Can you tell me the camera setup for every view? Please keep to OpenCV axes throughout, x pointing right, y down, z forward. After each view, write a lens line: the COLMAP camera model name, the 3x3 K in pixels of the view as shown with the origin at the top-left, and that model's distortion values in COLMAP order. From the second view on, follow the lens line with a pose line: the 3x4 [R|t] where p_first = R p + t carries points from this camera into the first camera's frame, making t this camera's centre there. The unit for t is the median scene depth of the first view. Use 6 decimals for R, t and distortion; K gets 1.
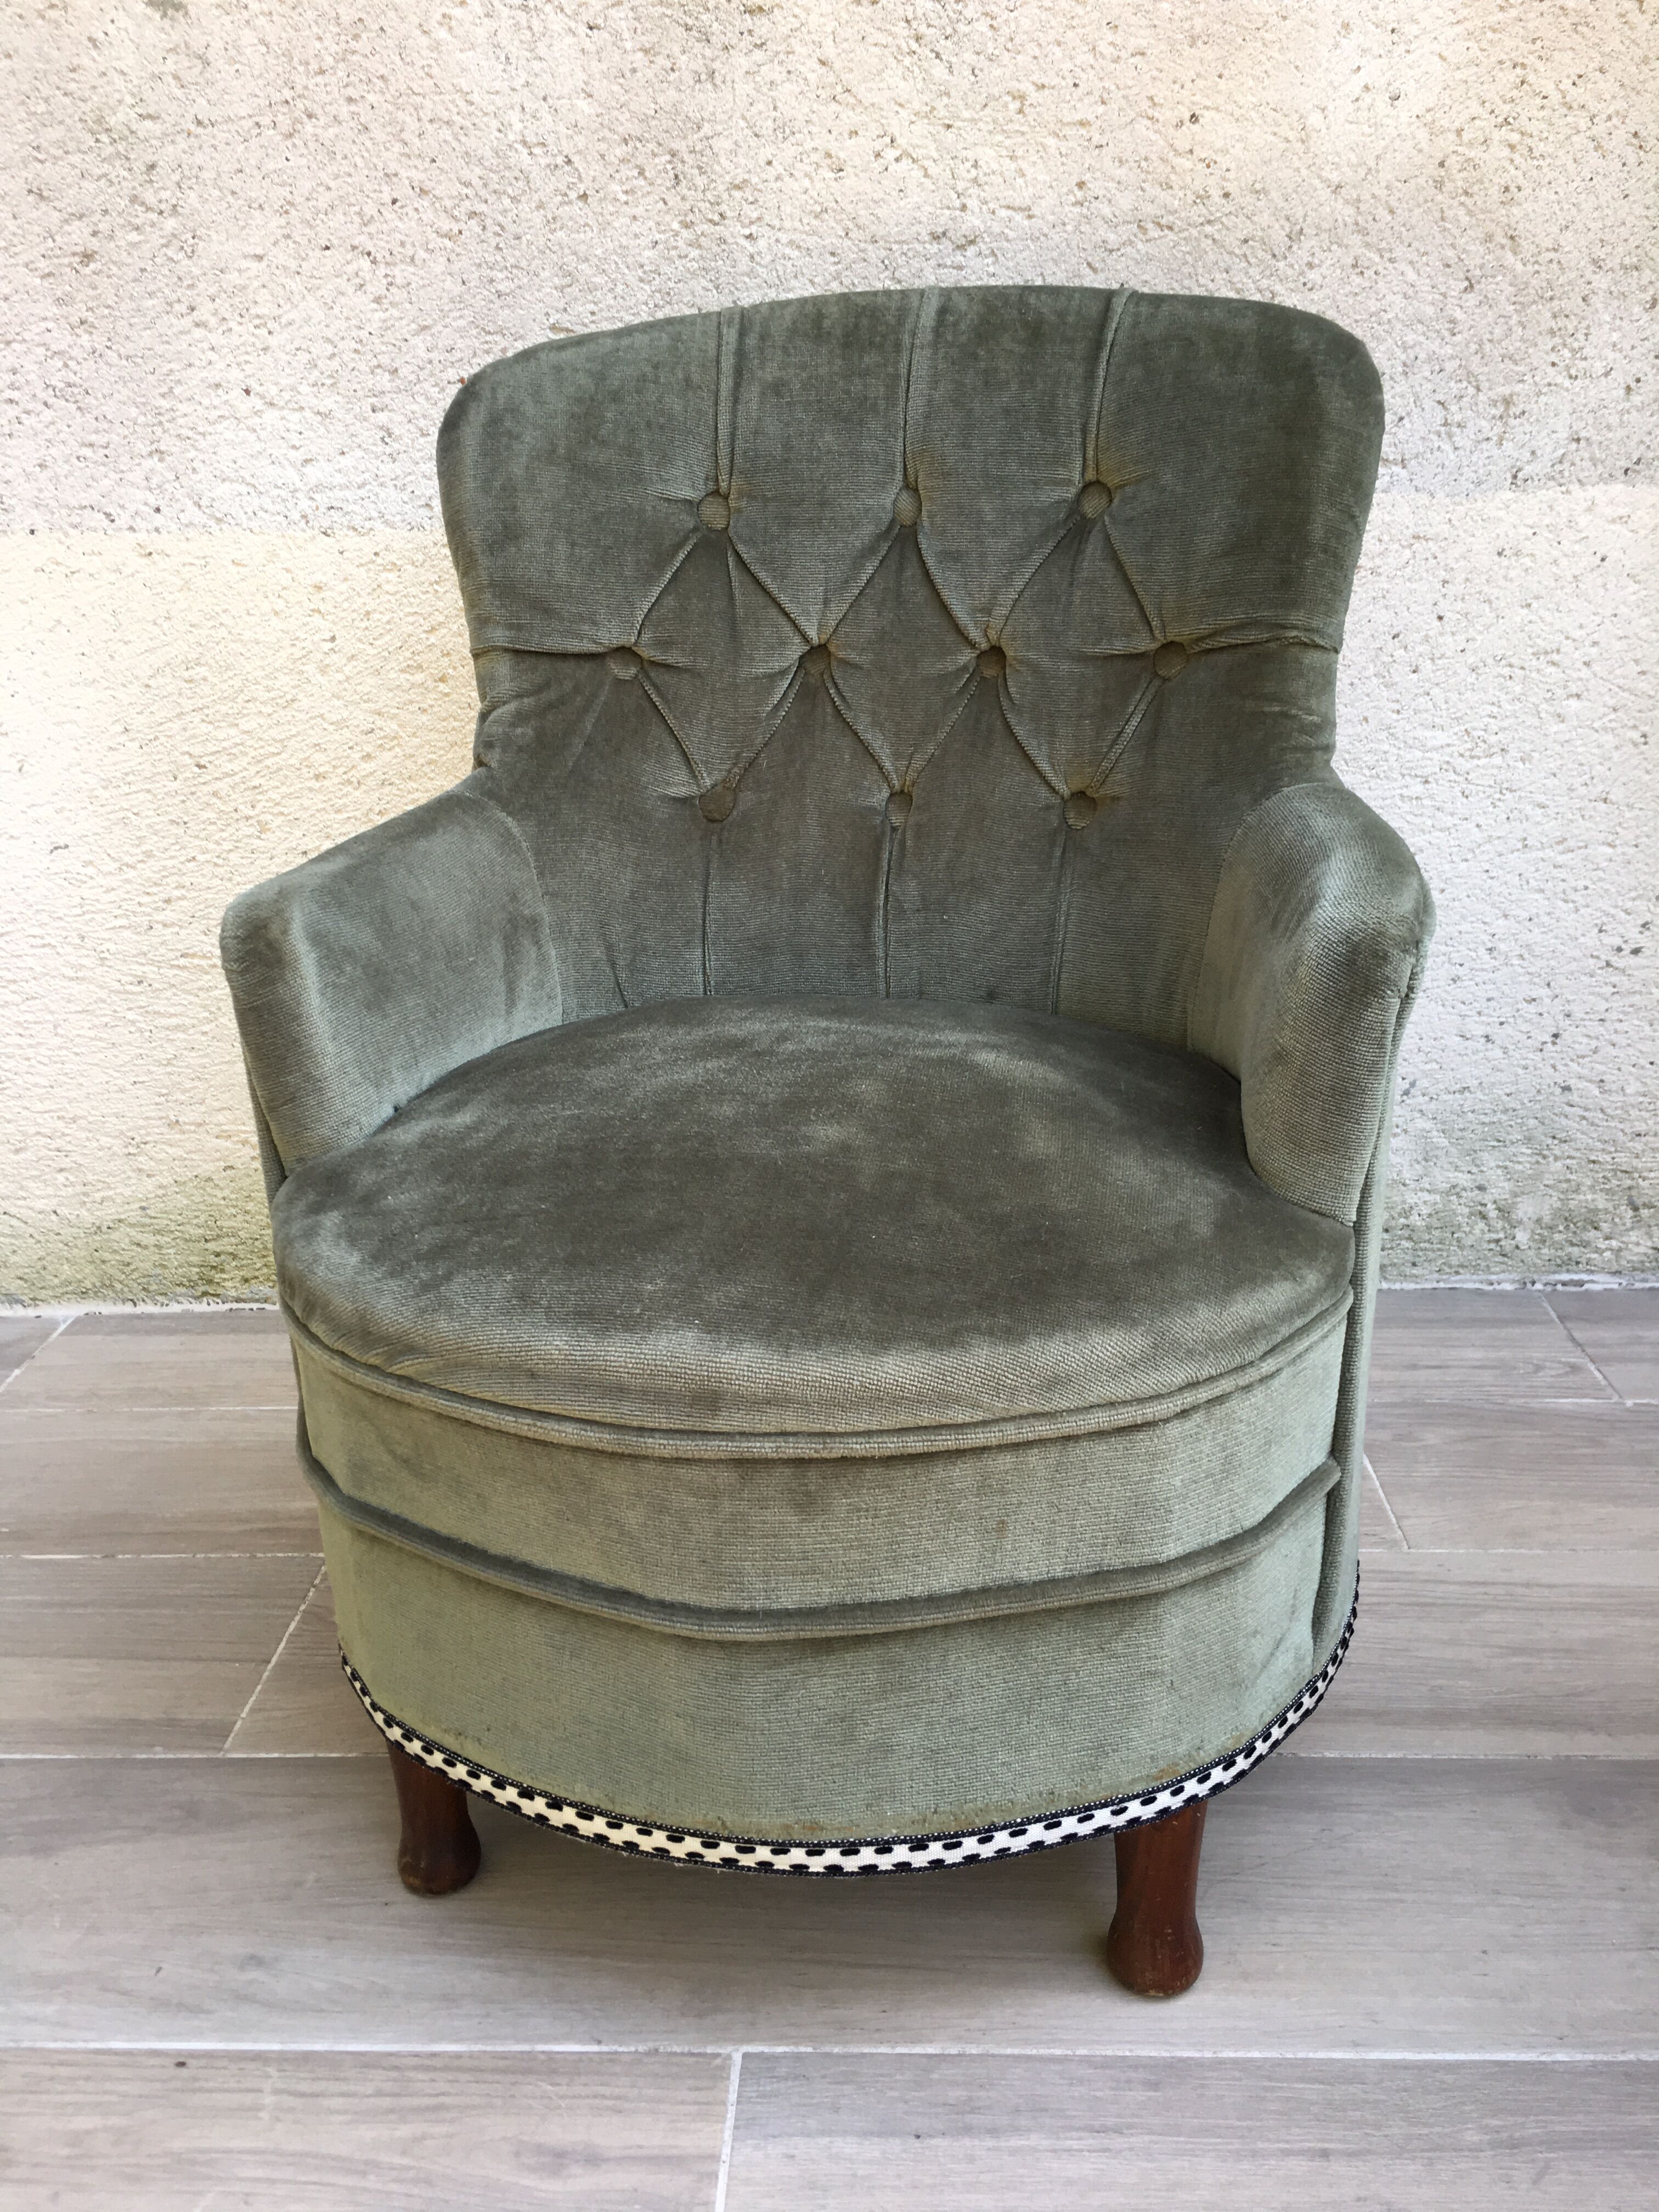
lens RADIAL K [[1954.0, 0, 863.0], [0, 1954.0, 1113.4], [0, 0, 1]] dist [0.065673, -0.116566]
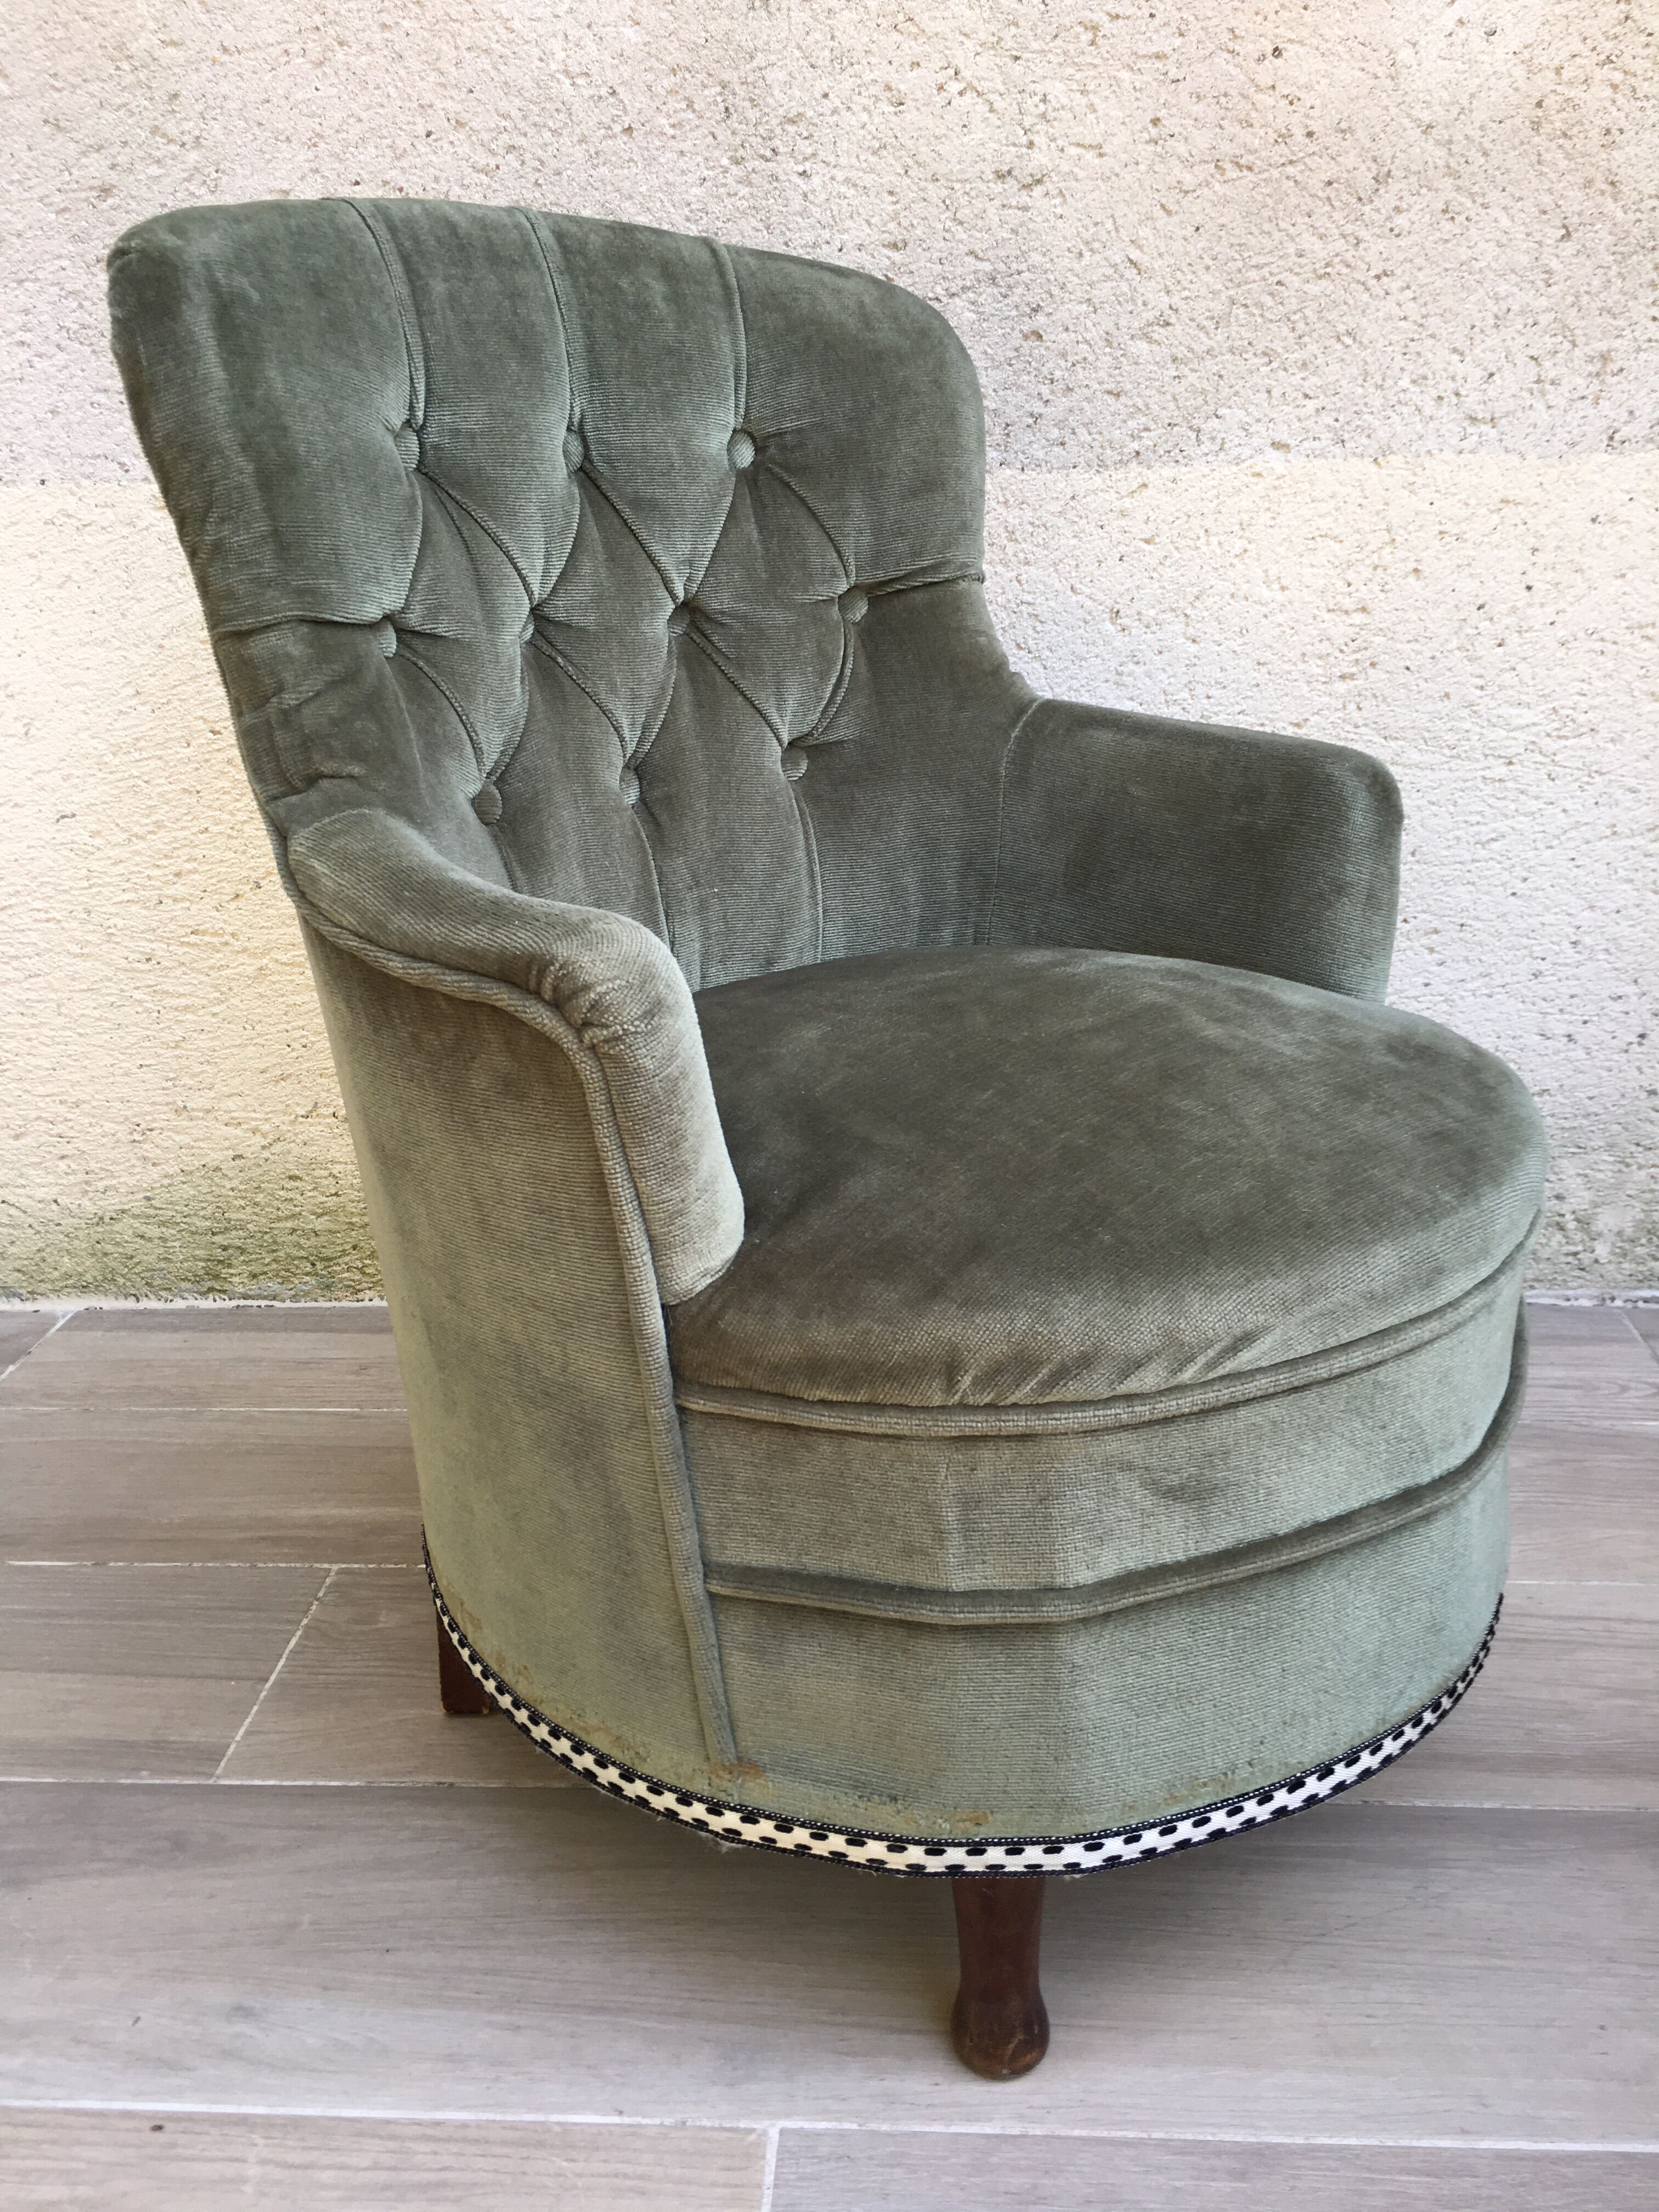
lens RADIAL K [[1954.0, 0, 861.4], [0, 1954.0, 1110.6], [0, 0, 1]] dist [0.065673, -0.116566]
pose [[0.999844, 0.013897, -0.010869, -0.013128], [-0.014027, 0.999829, -0.012013, 0.014742], [0.010700, 0.012164, 0.999869, 0.061440]]
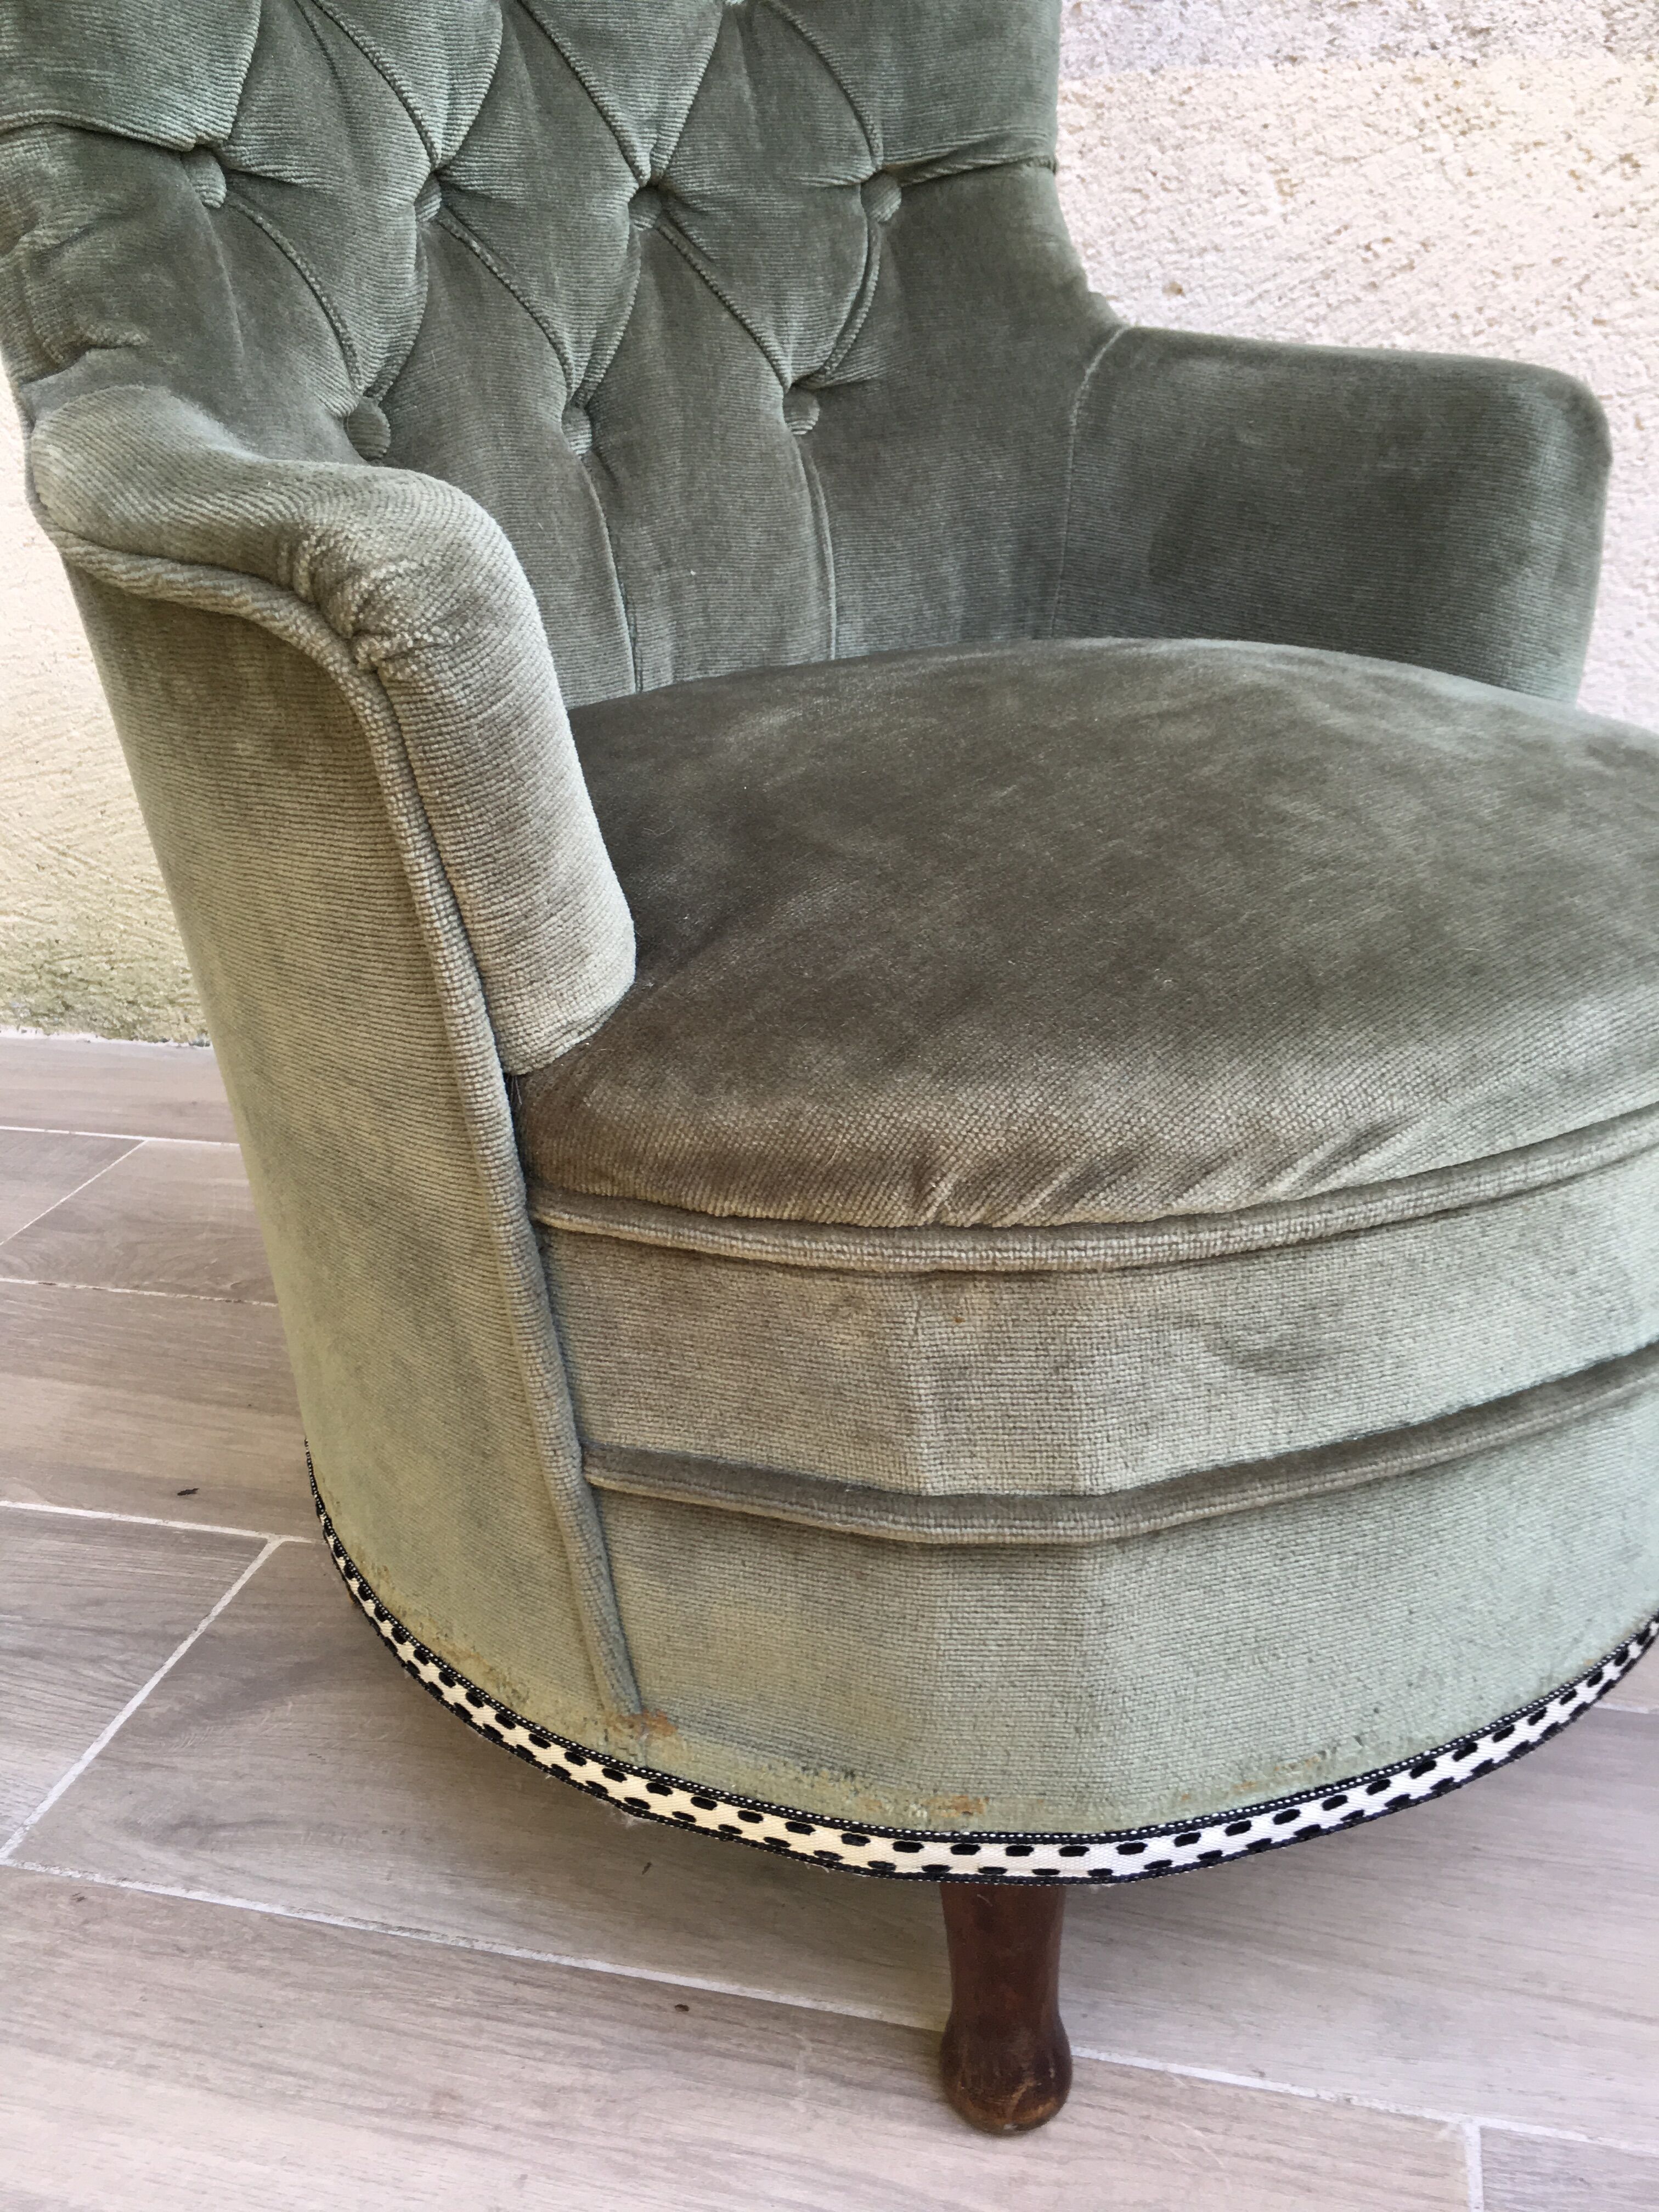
lens RADIAL K [[1954.0, 0, 826.4], [0, 1954.0, 1126.8], [0, 0, 1]] dist [0.065673, -0.116566]
pose [[0.978038, 0.077023, -0.193675, -0.112241], [-0.061868, 0.994617, 0.083124, 0.057802], [0.199035, -0.069316, 0.977538, 0.200299]]
